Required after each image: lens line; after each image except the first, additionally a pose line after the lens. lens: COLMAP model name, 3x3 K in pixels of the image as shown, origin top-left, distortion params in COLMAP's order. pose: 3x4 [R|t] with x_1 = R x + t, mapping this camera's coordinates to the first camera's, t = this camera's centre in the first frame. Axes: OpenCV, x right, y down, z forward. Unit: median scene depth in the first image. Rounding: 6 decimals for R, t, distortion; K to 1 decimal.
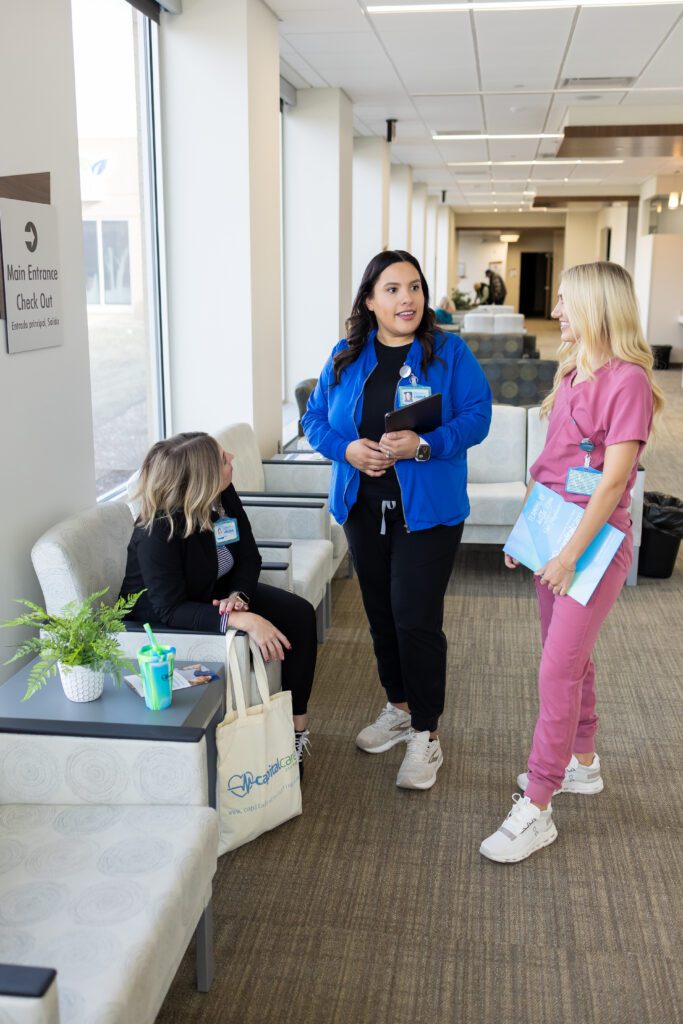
lens RADIAL K [[1012.6, 0, 344.9], [0, 1012.6, 510.0], [0, 0, 1]] dist [-0.028840, 0.000000]
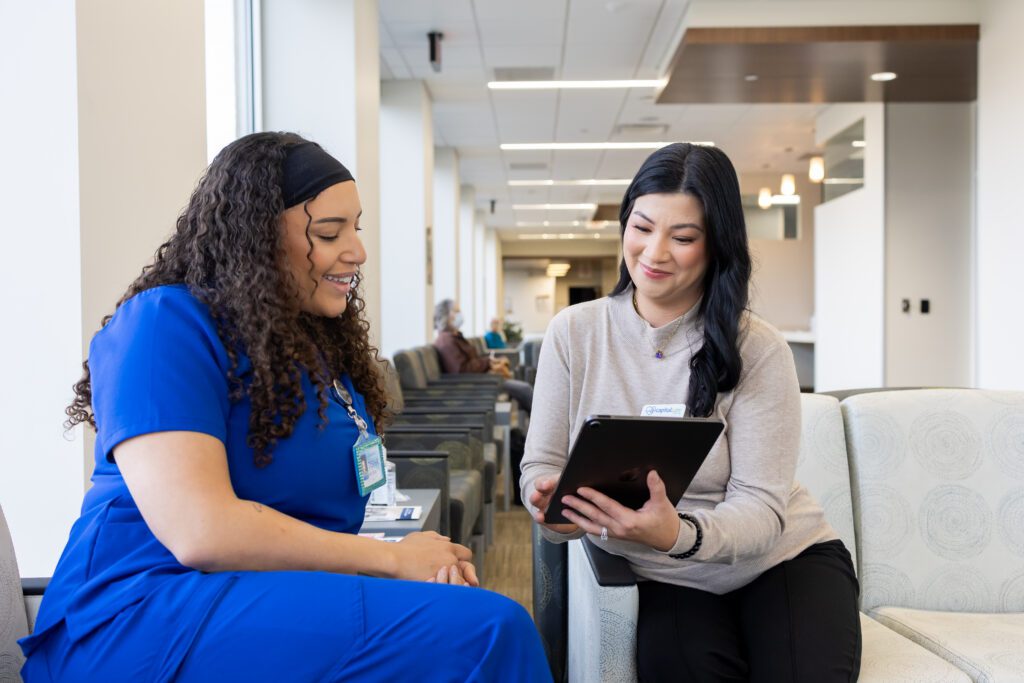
lens RADIAL K [[1012.6, 0, 513.9], [0, 1012.6, 336.8], [0, 0, 1]] dist [-0.028840, 0.000000]
pose [[0.991903, -0.011656, 0.126461, 0.005540], [0.038835, 0.975917, -0.214657, -0.016162], [-0.120914, 0.217830, 0.968468, 0.215080]]
